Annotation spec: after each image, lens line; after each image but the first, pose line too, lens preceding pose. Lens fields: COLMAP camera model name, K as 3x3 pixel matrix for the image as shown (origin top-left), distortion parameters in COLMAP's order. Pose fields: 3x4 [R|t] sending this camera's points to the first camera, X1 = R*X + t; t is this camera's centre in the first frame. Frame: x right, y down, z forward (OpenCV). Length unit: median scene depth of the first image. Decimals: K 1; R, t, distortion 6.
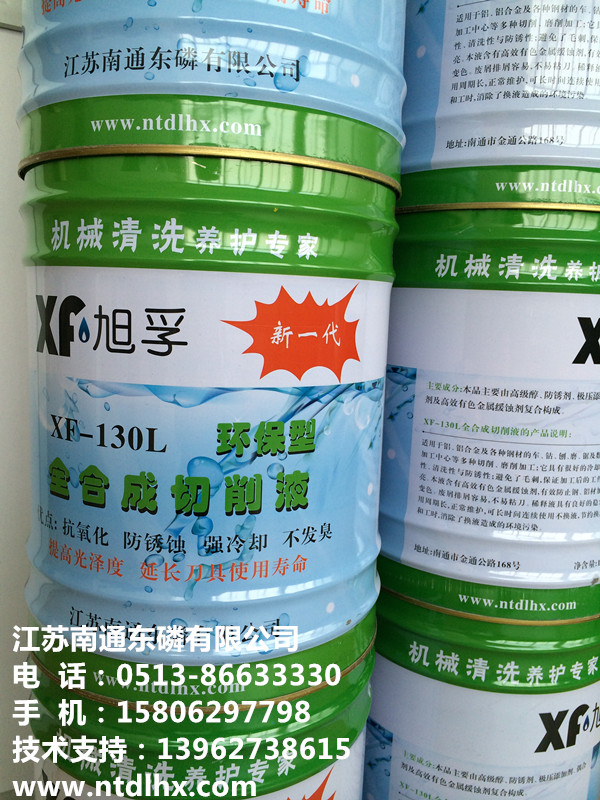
lens RADIAL K [[688.9, 0, 300.0], [0, 688.9, 400.0], [0, 0, 1]] dist [0.063480, -0.083582]
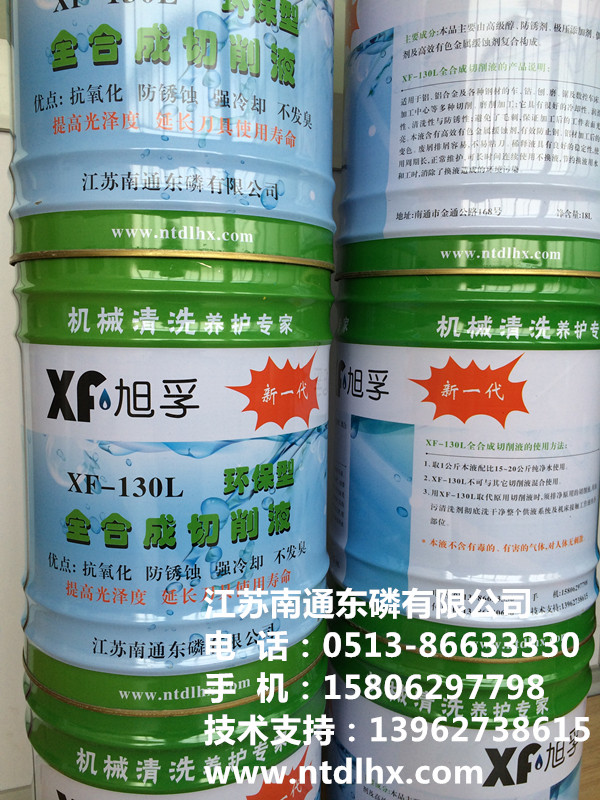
lens RADIAL K [[688.9, 0, 300.0], [0, 688.9, 400.0], [0, 0, 1]] dist [0.063480, -0.083582]
pose [[0.964791, -0.054970, 0.257208, -0.296093], [0.060767, 0.998045, -0.014638, -0.062808], [-0.255901, 0.029752, 0.966245, -0.228720]]
